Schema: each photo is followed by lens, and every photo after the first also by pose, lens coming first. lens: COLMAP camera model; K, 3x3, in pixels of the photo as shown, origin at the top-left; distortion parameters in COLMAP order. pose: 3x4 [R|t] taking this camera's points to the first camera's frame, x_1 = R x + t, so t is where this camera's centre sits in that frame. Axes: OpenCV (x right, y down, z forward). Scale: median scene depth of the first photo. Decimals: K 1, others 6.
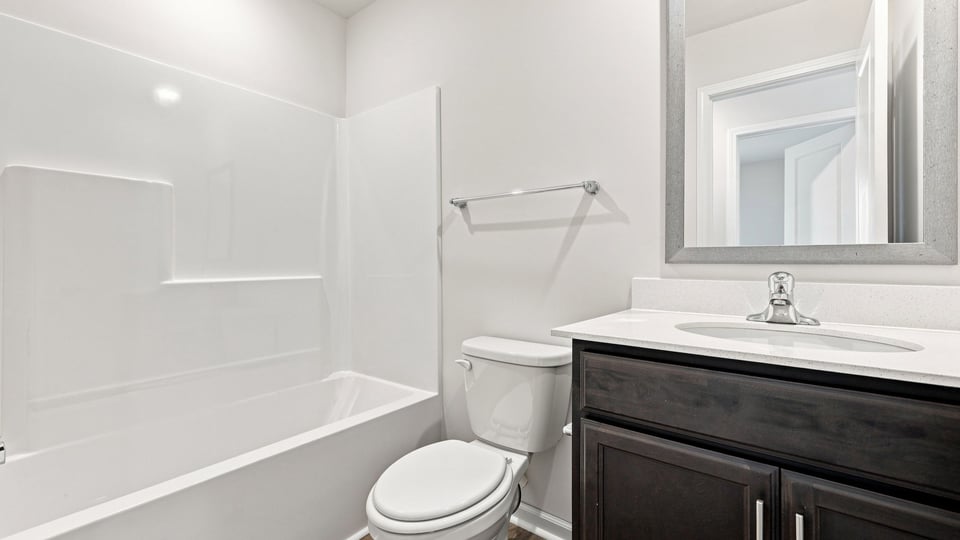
lens RADIAL K [[414.0, 0, 473.9], [0, 414.0, 258.9], [0, 0, 1]] dist [0.001618, -0.000213]
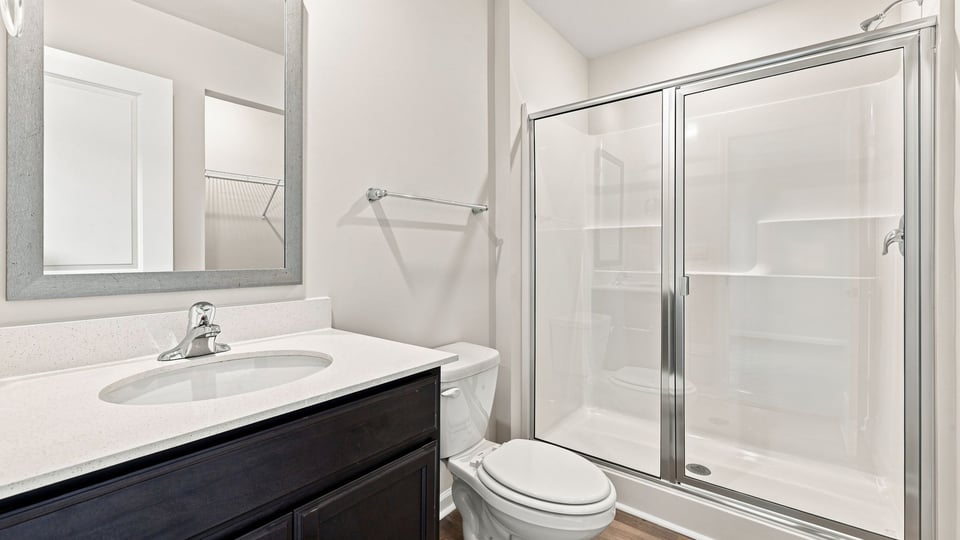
lens RADIAL K [[414.0, 0, 473.9], [0, 414.0, 258.9], [0, 0, 1]] dist [0.001618, -0.000213]
pose [[0.004243, -0.010116, 0.999940, -0.166367], [-0.005231, 0.999935, 0.010138, -0.075097], [-0.999977, -0.005274, 0.004190, 0.400075]]
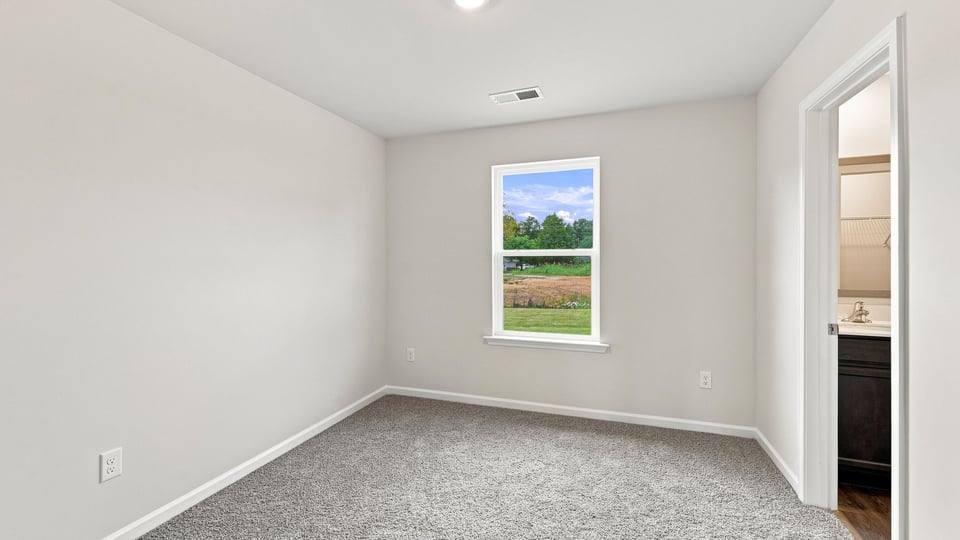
lens RADIAL K [[414.0, 0, 473.9], [0, 414.0, 258.9], [0, 0, 1]] dist [0.001618, -0.000213]
pose [[0.951667, -0.003124, 0.307115, -2.278731], [0.001796, 0.999988, 0.004608, -0.246425], [-0.307126, -0.003834, 0.951661, -0.682469]]
